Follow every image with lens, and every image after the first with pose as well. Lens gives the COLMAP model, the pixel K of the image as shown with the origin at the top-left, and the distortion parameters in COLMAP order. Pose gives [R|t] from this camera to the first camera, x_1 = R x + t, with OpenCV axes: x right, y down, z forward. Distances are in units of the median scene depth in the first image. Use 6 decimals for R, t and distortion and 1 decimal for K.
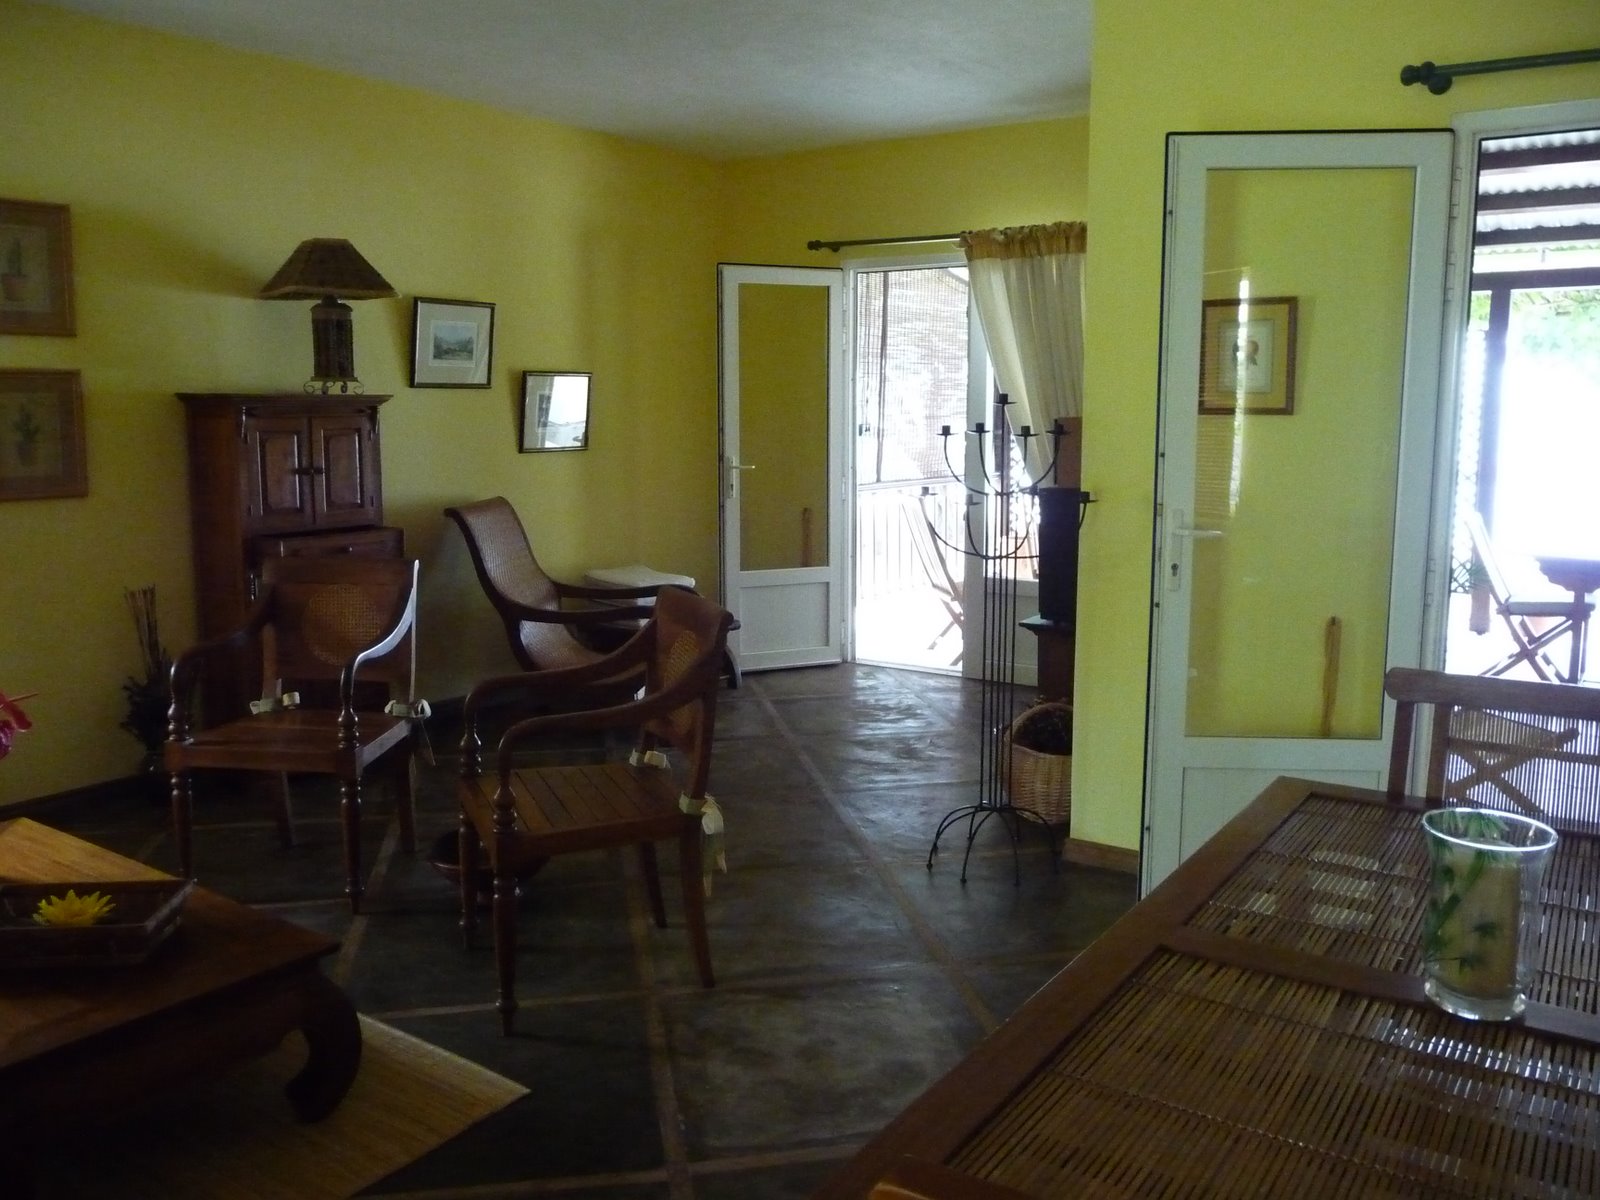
lens RADIAL K [[1313.4, 0, 797.4], [0, 1313.4, 592.5], [0, 0, 1]] dist [-0.057202, 0.062275]
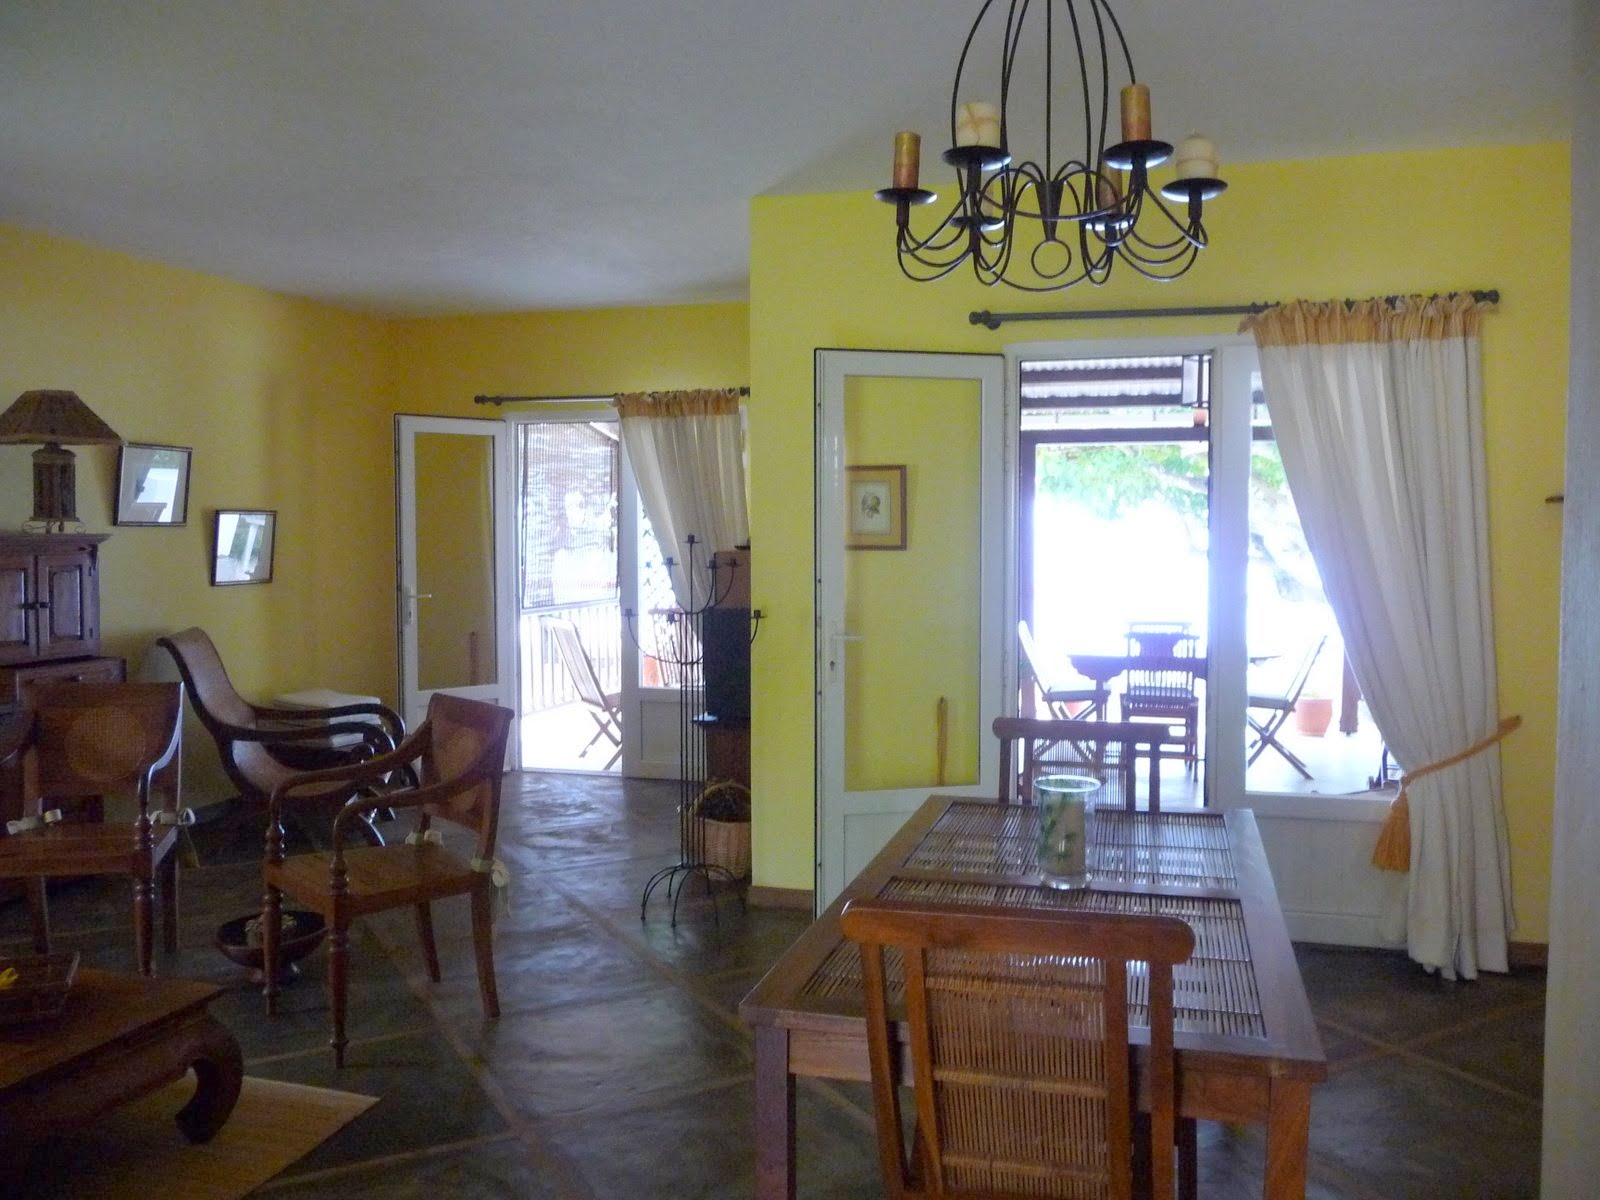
lens RADIAL K [[1313.4, 0, 797.4], [0, 1313.4, 592.5], [0, 0, 1]] dist [-0.057202, 0.062275]
pose [[0.949097, -0.015805, 0.314589, -0.115383], [0.045666, 0.995093, -0.087780, 0.016743], [-0.311657, 0.097678, 0.945161, -0.185968]]
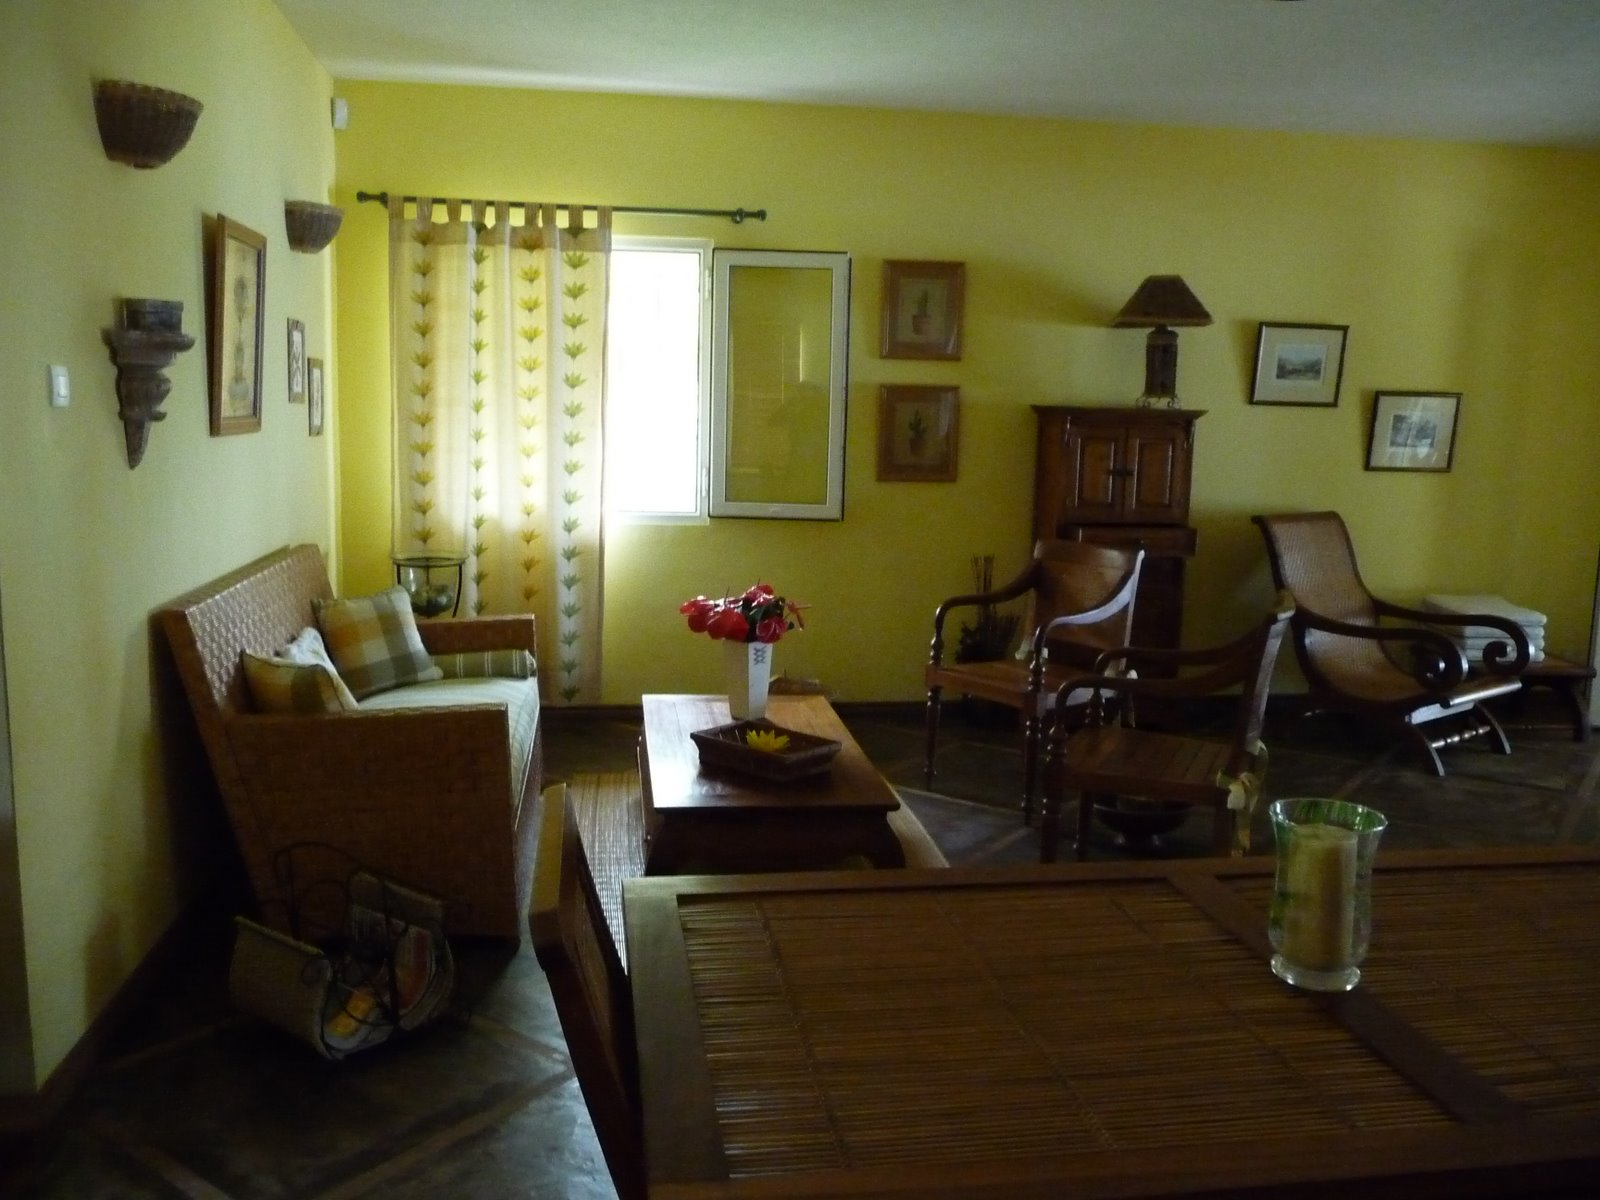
lens RADIAL K [[1313.4, 0, 797.4], [0, 1313.4, 592.5], [0, 0, 1]] dist [-0.057202, 0.062275]
pose [[0.685586, 0.118610, -0.718265, 0.283122], [-0.126247, 0.991060, 0.043155, 0.000397], [0.716962, 0.061092, 0.694430, -0.027575]]
